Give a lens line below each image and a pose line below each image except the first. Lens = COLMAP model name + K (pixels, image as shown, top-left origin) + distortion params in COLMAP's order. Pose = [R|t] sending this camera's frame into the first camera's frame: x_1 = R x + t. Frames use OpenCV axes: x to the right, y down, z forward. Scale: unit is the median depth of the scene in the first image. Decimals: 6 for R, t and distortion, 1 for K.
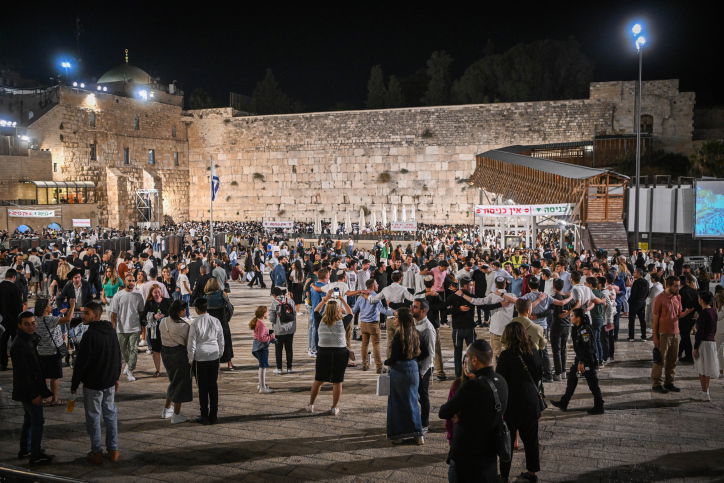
lens RADIAL K [[695.4, 0, 366.4], [0, 695.4, 241.5], [0, 0, 1]] dist [-0.002647, 0.000000]
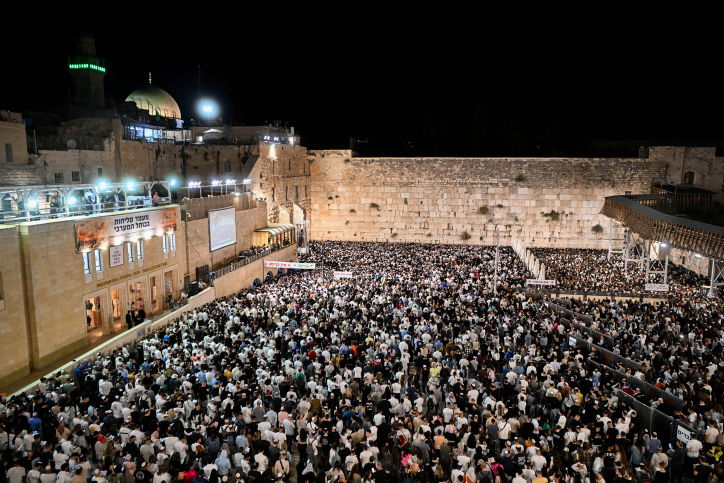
lens RADIAL K [[502.2, 0, 365.1], [0, 502.2, 241.2], [0, 0, 1]] dist [-0.002564, 0.005789]
pose [[0.981376, -0.013621, 0.191612, -0.372144], [0.001154, 0.997883, 0.065027, -0.095667], [-0.192092, -0.063595, 0.979314, 0.117333]]
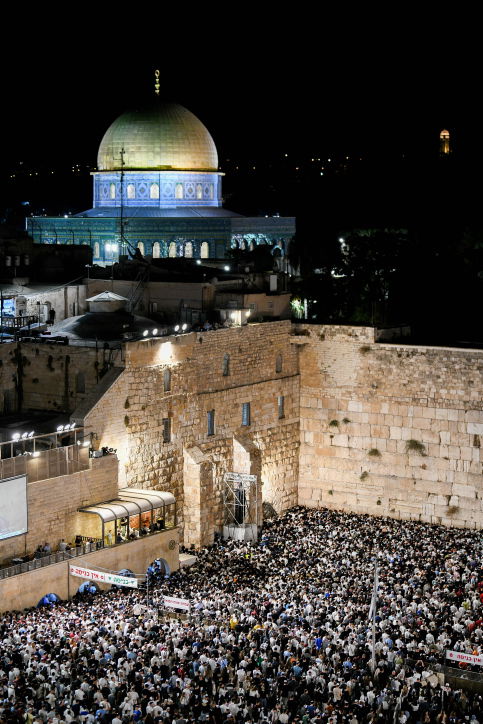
lens RADIAL K [[1439.7, 0, 245.3], [0, 1439.7, 364.9], [0, 0, 1]] dist [0.001001, 0.000000]
pose [[0.972376, 0.033367, -0.231024, -0.014569], [-0.025337, 0.998970, 0.037643, -0.221751], [0.232042, -0.030750, 0.972220, -0.256168]]
